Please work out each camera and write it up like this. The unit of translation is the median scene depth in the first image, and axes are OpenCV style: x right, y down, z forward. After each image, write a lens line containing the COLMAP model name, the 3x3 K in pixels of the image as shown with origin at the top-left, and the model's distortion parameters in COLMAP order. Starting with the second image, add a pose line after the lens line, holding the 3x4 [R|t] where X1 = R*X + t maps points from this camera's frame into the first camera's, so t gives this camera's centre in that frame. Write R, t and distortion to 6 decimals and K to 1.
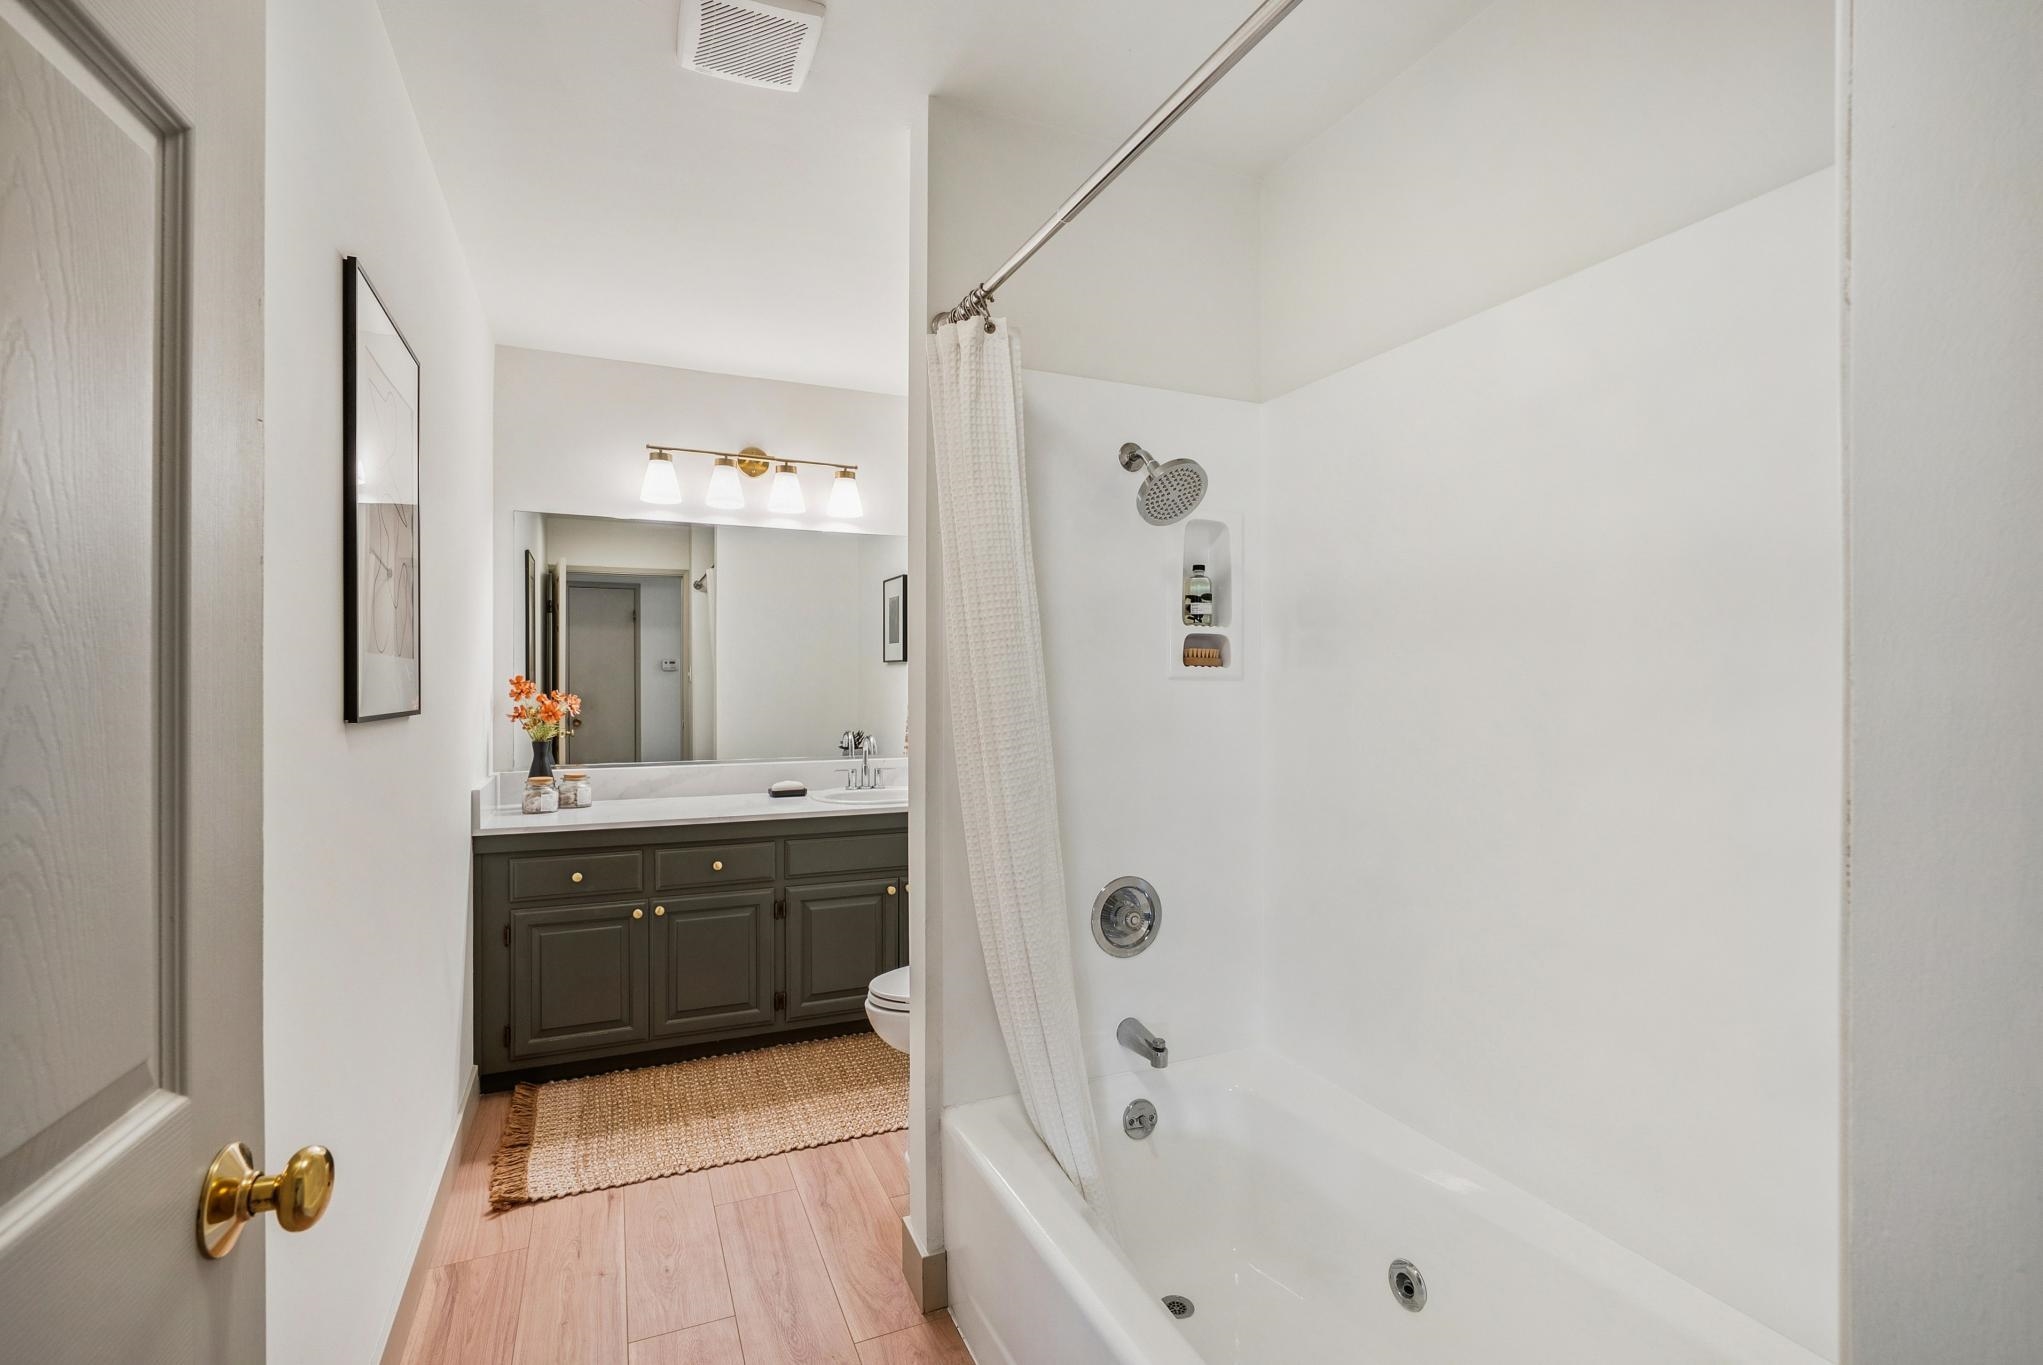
lens RADIAL K [[968.8, 0, 1021.4], [0, 968.8, 678.4], [0, 0, 1]] dist [0.001910, 0.000648]
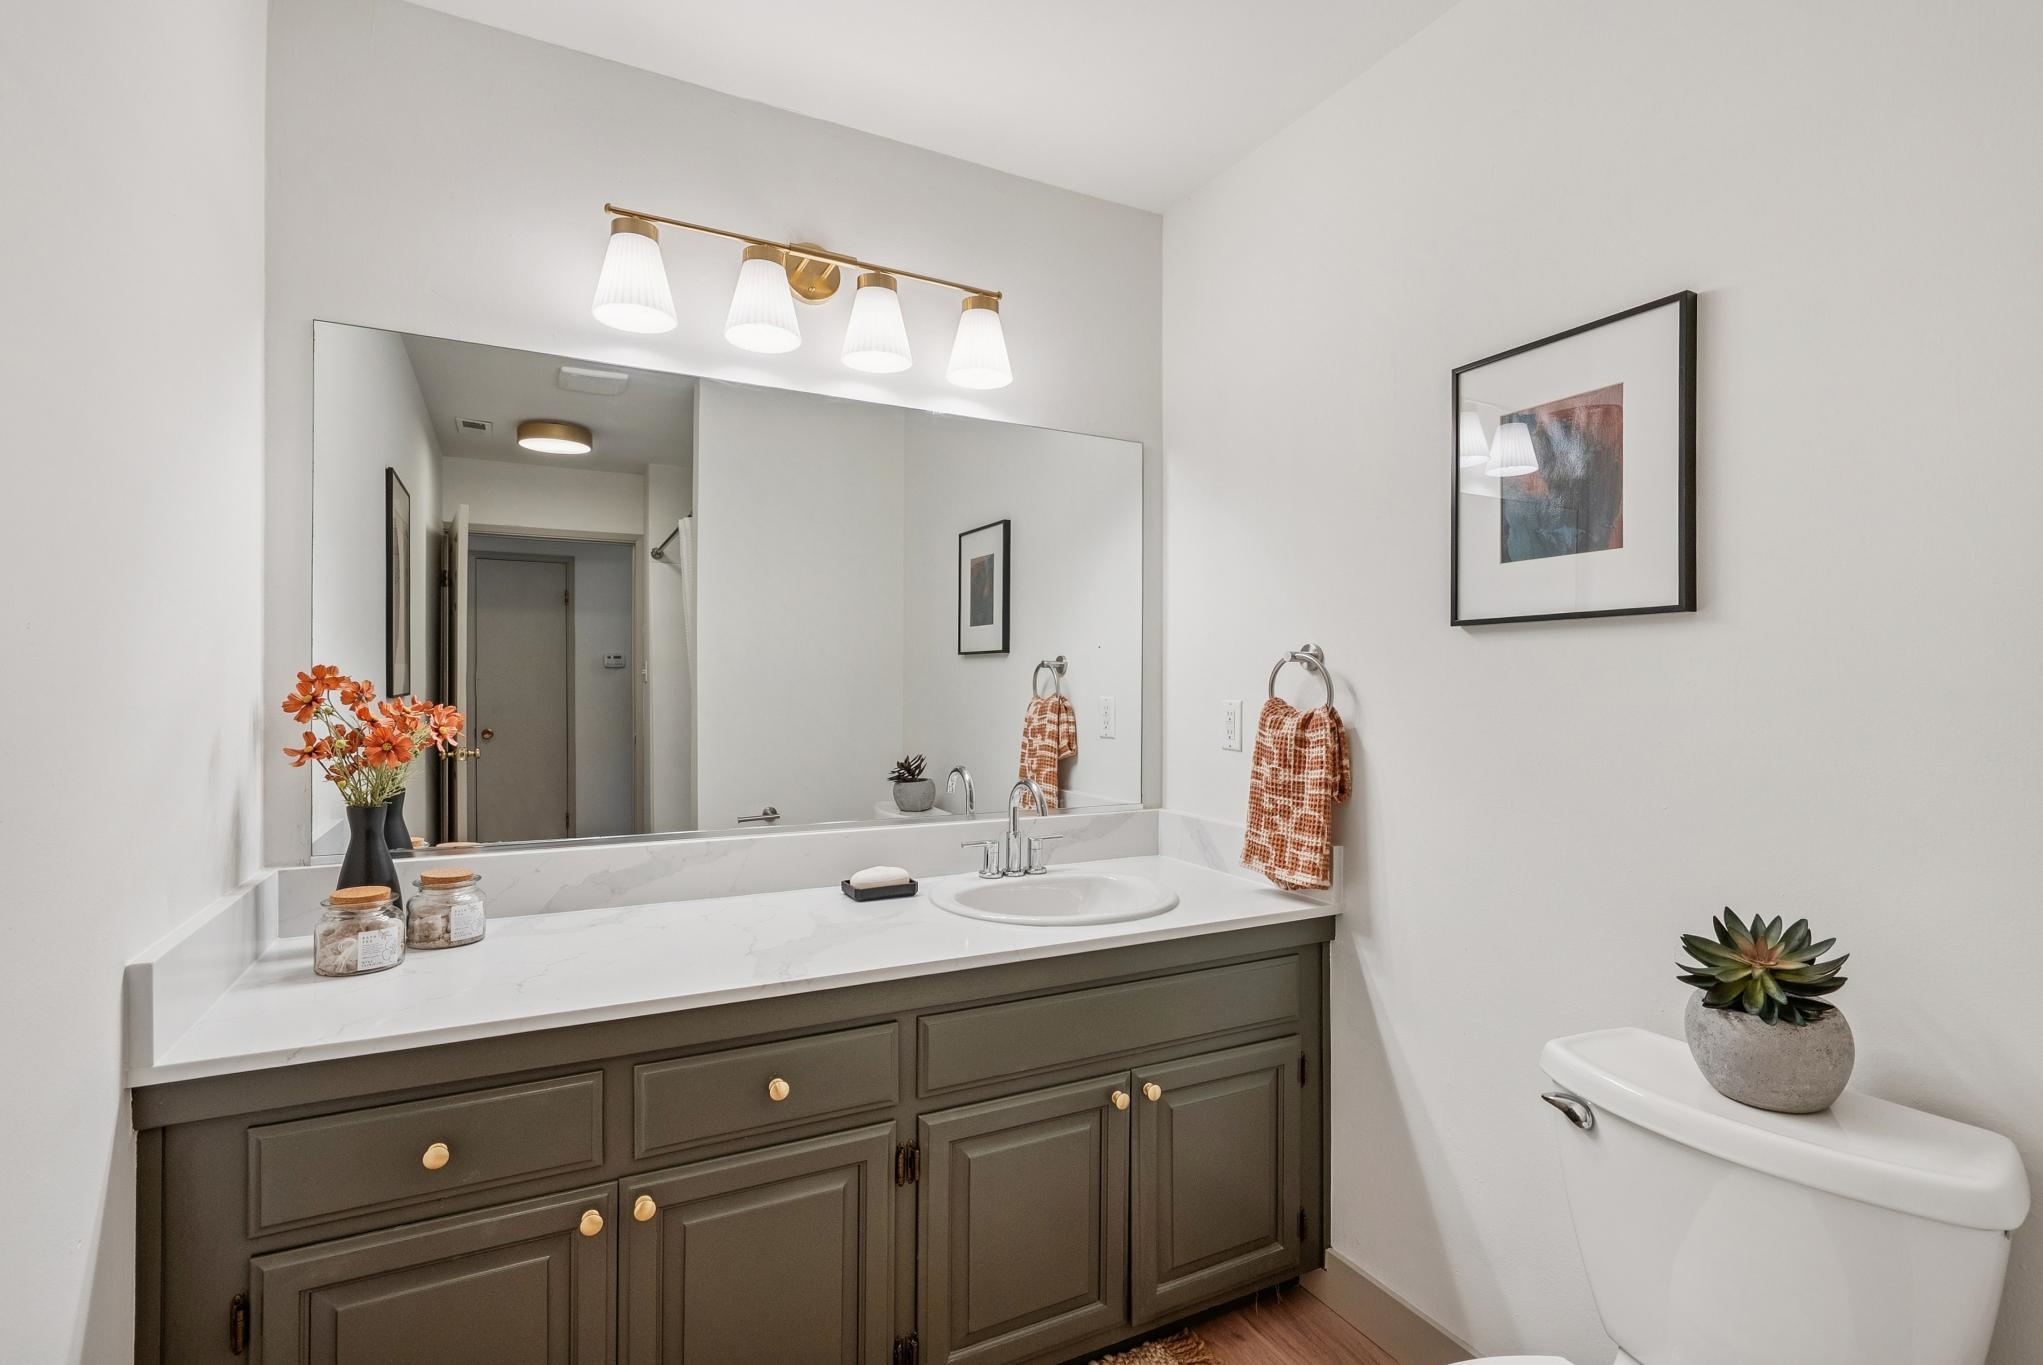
lens RADIAL K [[848.6, 0, 1023.2], [0, 848.6, 688.2], [0, 0, 1]] dist [0.002143, 0.000561]
pose [[0.992880, 0.004188, 0.119049, -0.231223], [-0.004950, 0.999969, 0.006107, 0.004150], [-0.119020, -0.006653, 0.992870, 0.556484]]
